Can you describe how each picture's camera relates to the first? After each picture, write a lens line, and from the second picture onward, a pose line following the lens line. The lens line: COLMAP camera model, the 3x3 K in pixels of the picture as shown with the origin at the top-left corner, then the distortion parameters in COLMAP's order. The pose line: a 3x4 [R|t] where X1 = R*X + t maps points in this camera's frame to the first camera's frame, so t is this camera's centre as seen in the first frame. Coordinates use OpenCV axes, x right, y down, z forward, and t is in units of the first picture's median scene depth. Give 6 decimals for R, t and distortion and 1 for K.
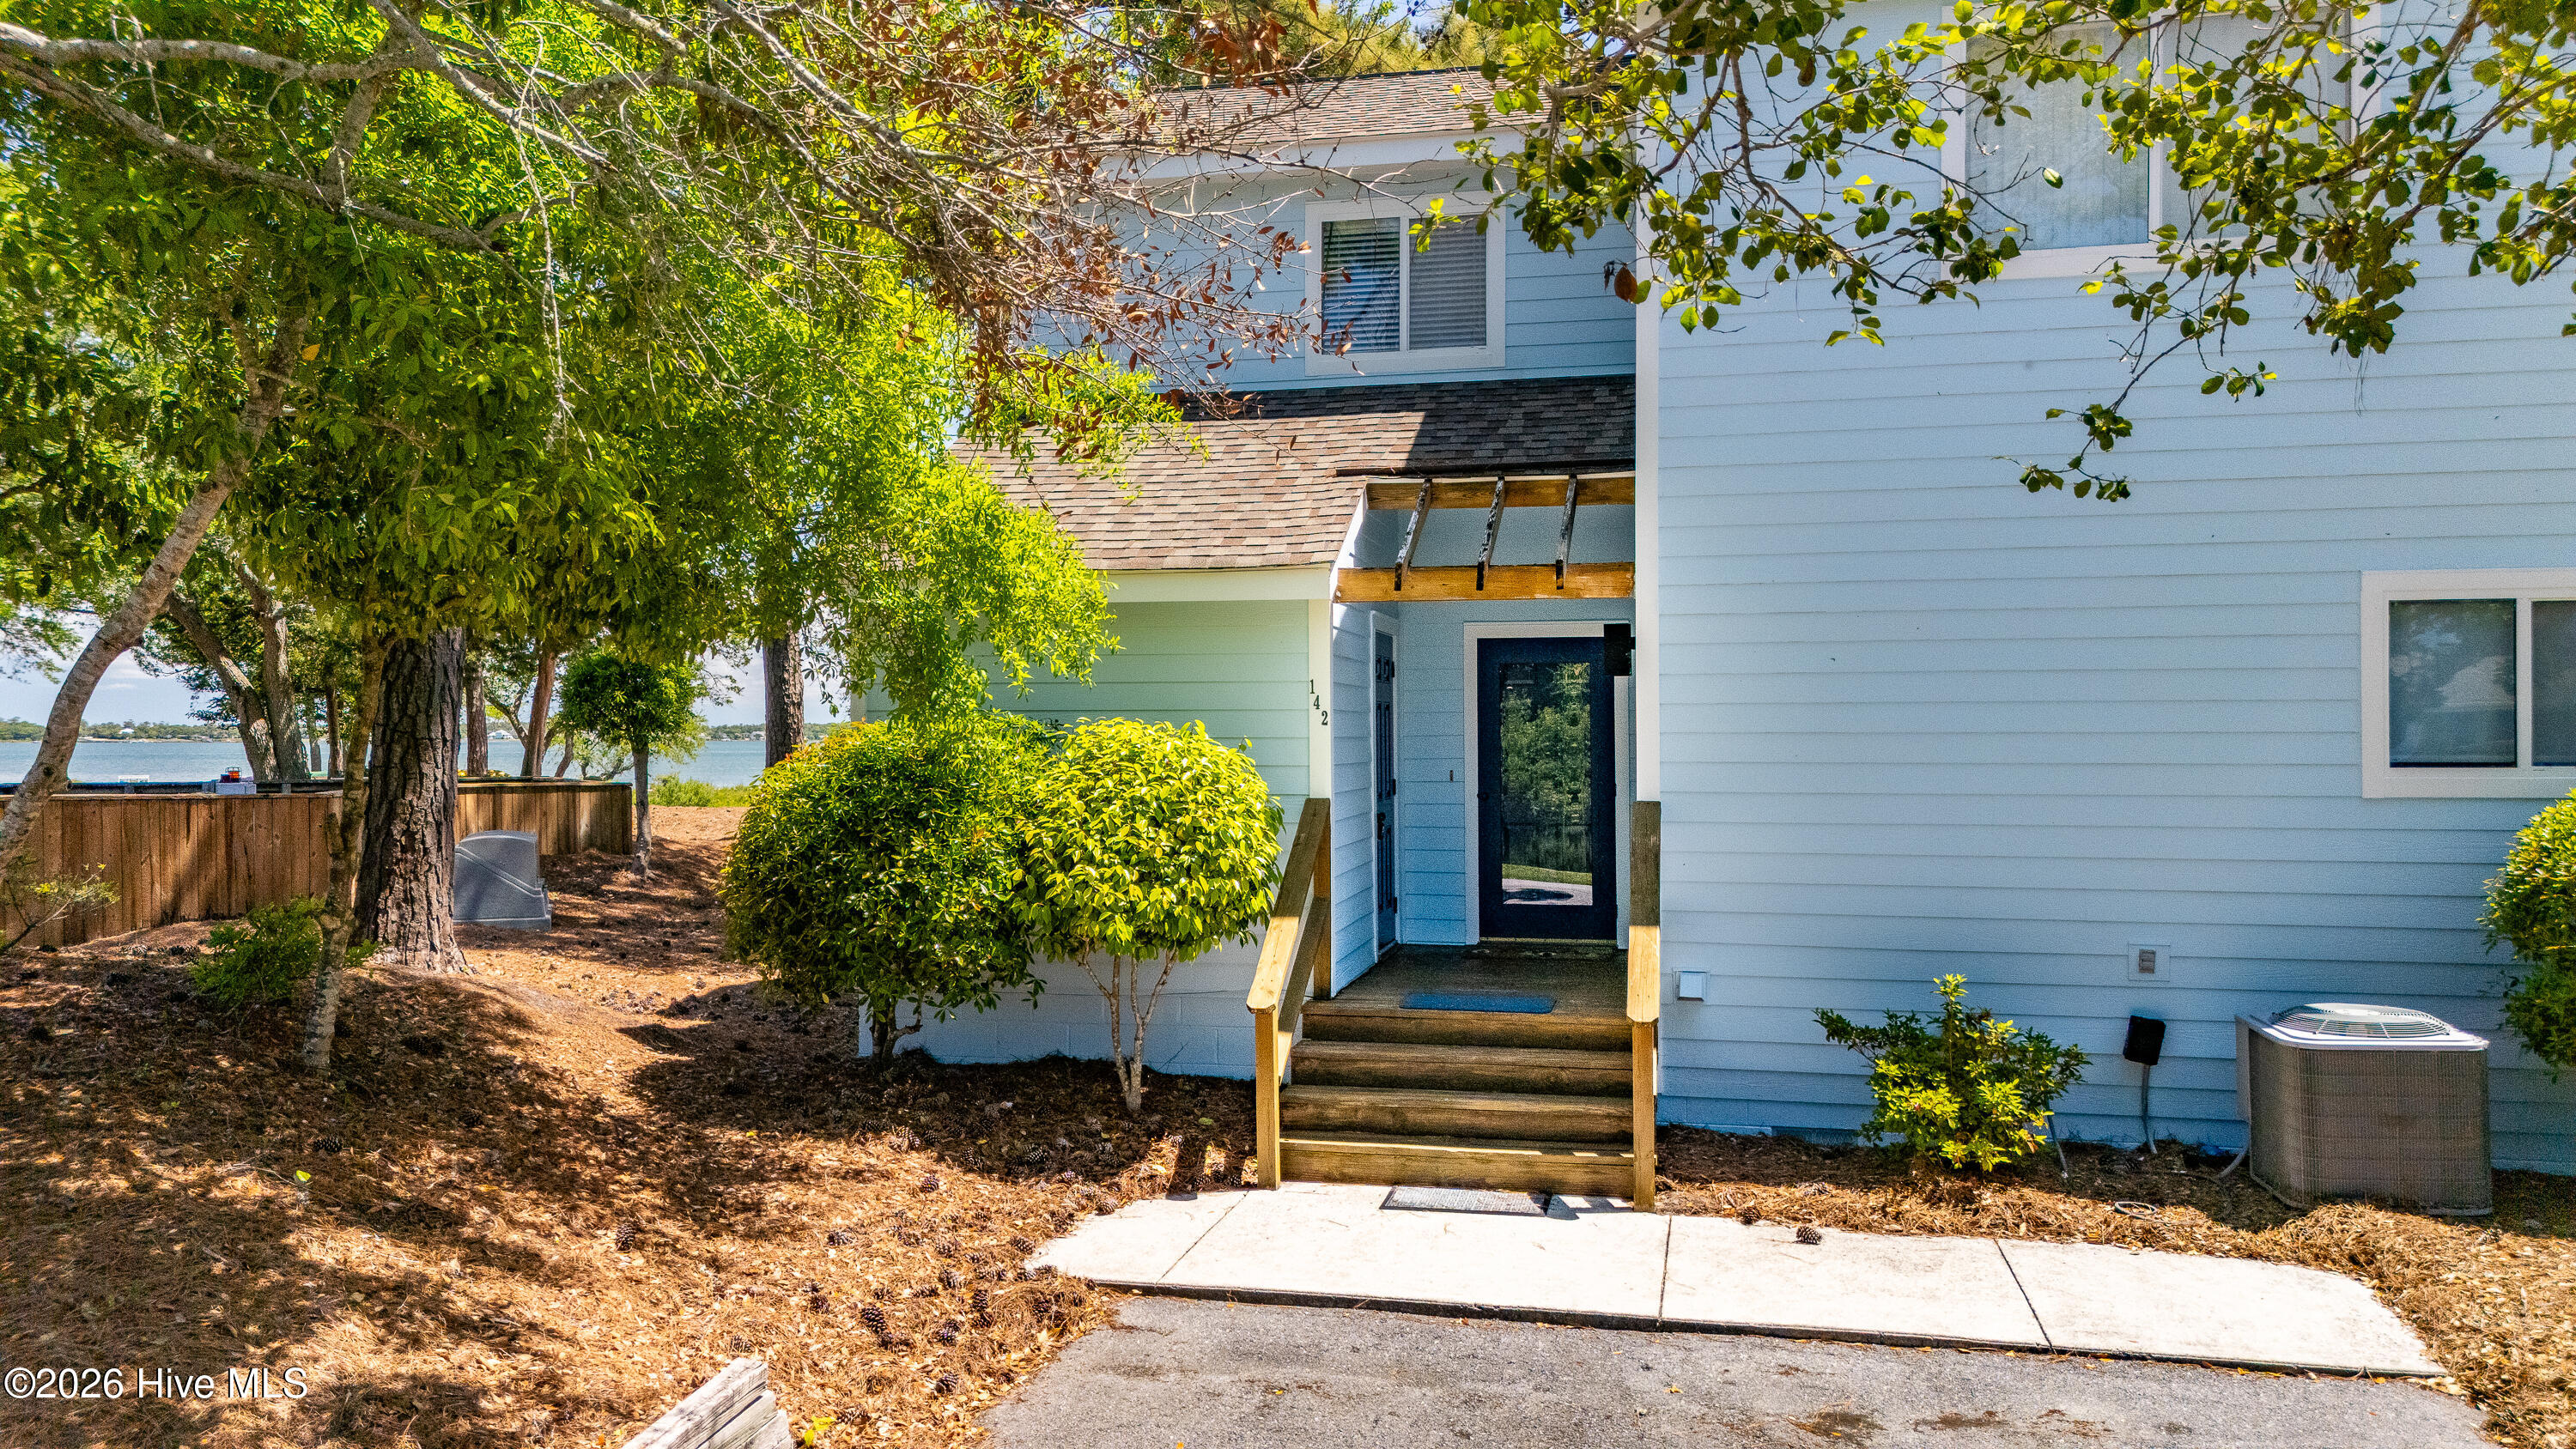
lens RADIAL K [[1884.9, 0, 1288.0], [0, 1884.9, 724.5], [0, 0, 1]] dist [0.097879, -0.114031]
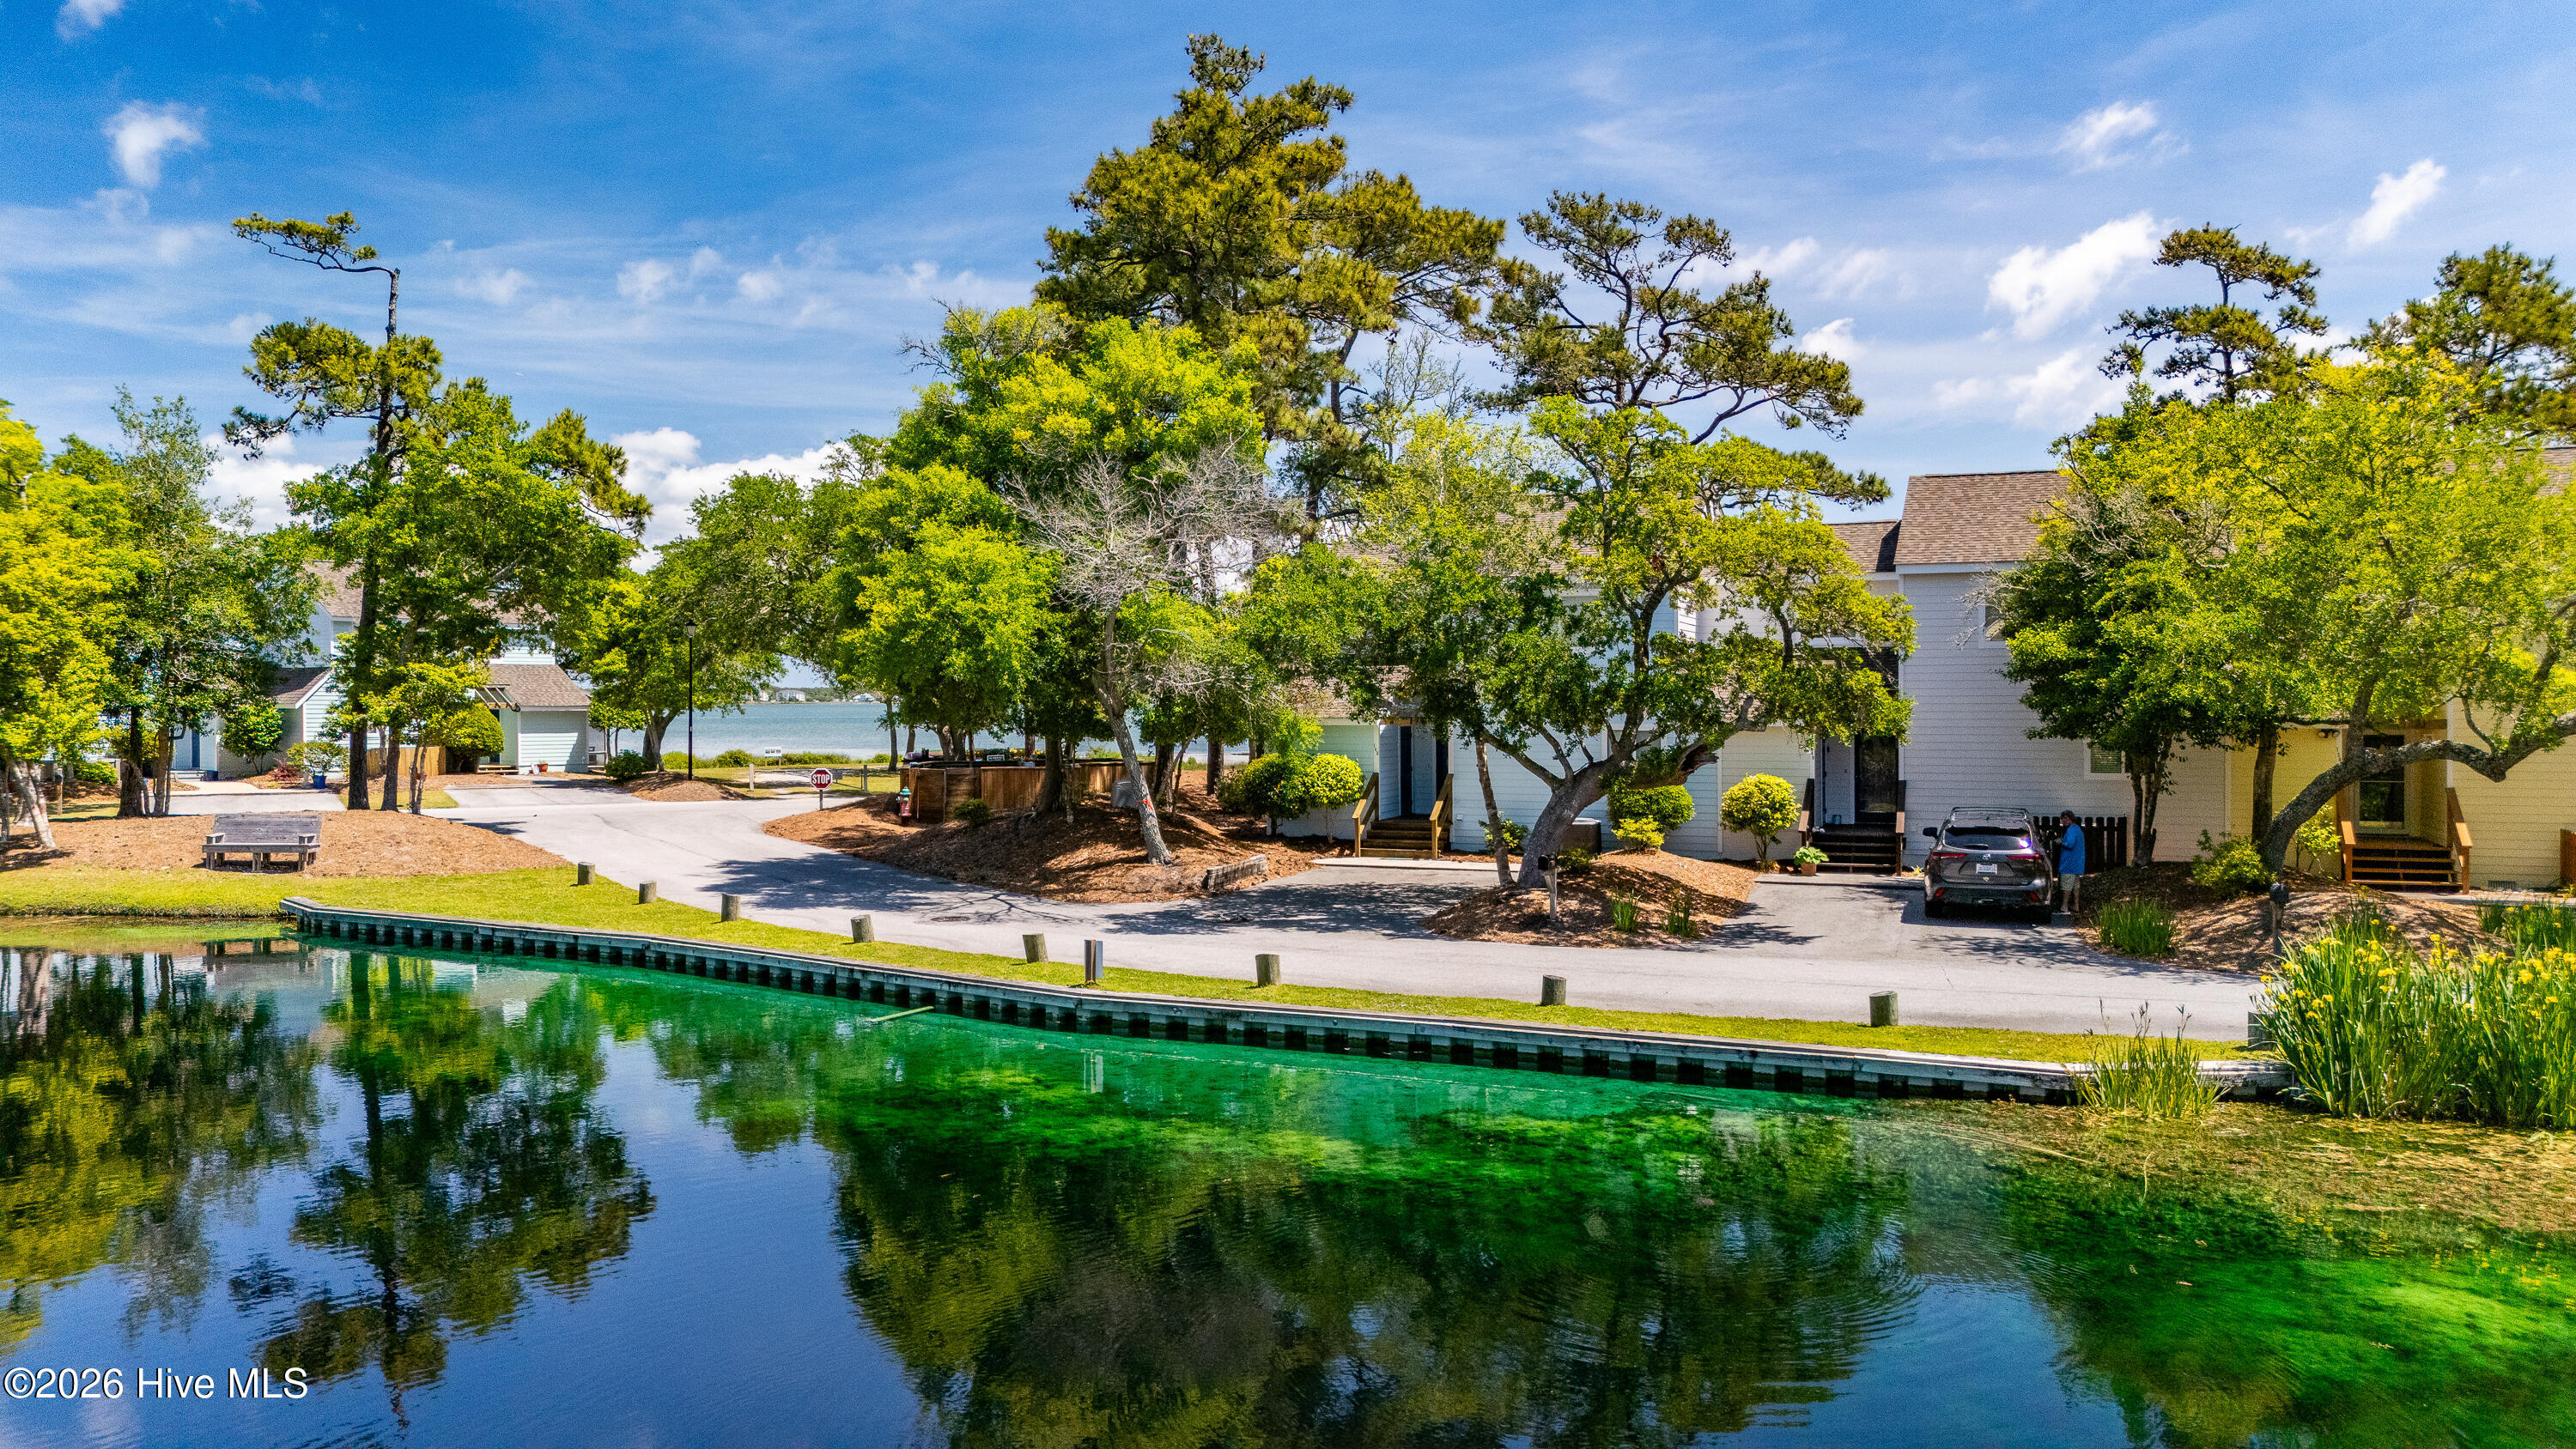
lens RADIAL K [[1884.9, 0, 1288.0], [0, 1884.9, 724.5], [0, 0, 1]] dist [0.097879, -0.114031]
pose [[0.985205, 0.000209, -0.171380, 0.585054], [0.003425, 0.999776, 0.020904, -0.168074], [0.171346, -0.021182, 0.984983, -3.403808]]
